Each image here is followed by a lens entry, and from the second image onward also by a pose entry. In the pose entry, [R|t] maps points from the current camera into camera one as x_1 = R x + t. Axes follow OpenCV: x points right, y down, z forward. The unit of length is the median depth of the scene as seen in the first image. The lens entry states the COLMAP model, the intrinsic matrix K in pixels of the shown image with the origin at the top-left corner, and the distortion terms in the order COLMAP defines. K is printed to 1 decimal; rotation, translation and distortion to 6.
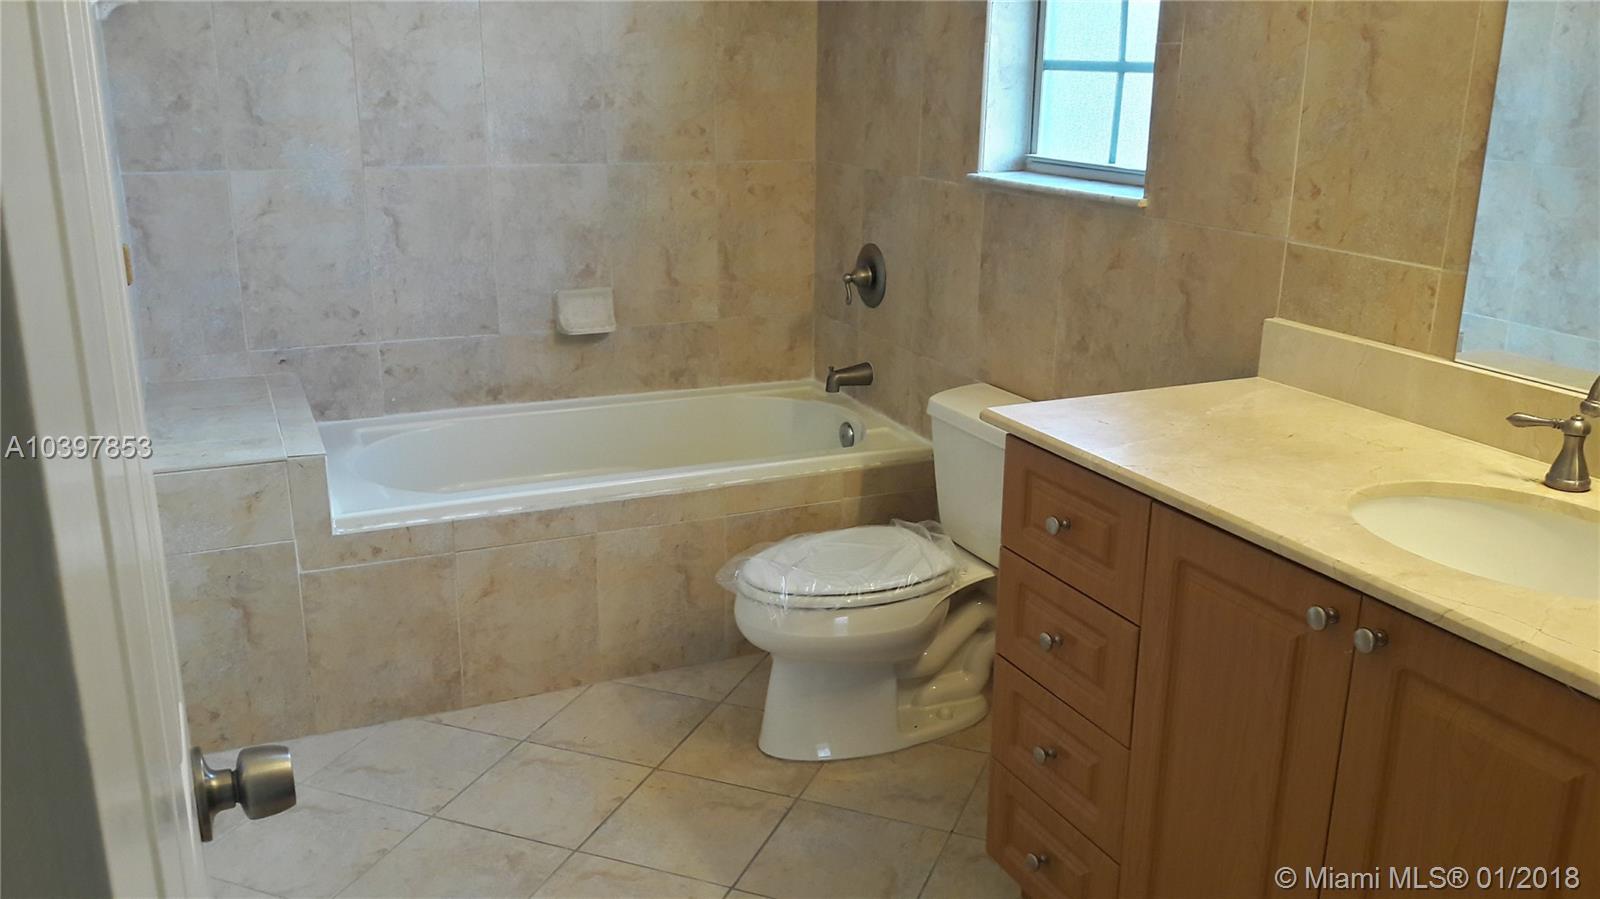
lens RADIAL K [[1305.9, 0, 798.6], [0, 1305.9, 466.1], [0, 0, 1]] dist [0.163325, -0.372144]
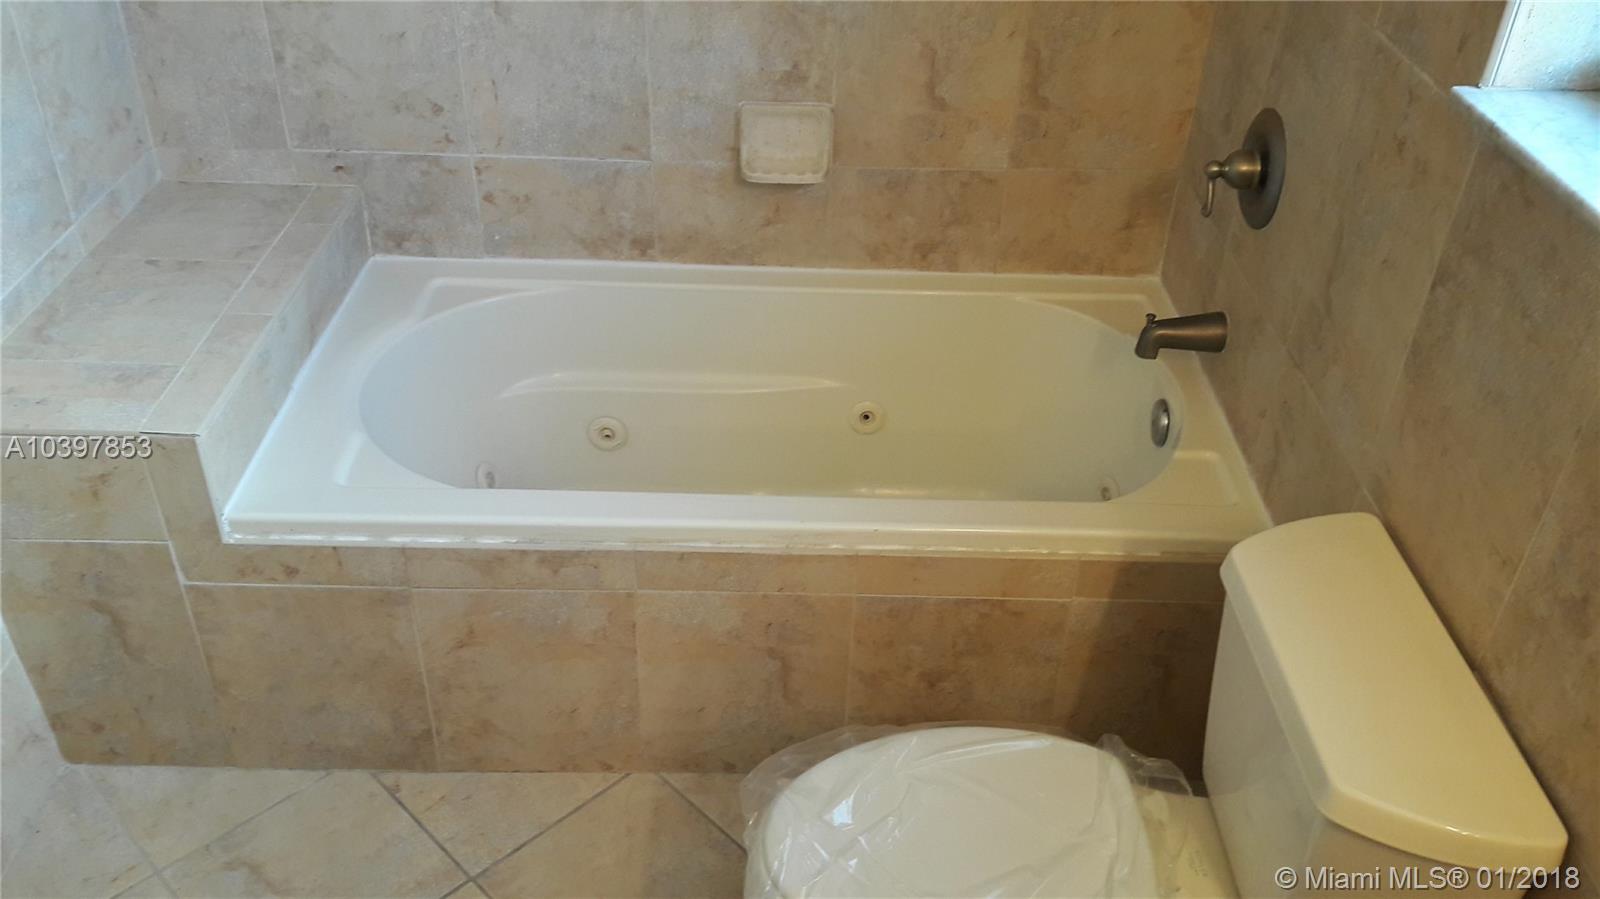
lens RADIAL K [[1305.9, 0, 798.6], [0, 1305.9, 466.1], [0, 0, 1]] dist [0.163325, -0.372144]
pose [[0.916711, 0.245858, -0.314952, 0.086828], [-0.138120, 0.934666, 0.327600, -0.193302], [0.374918, -0.256814, 0.890777, 0.432207]]
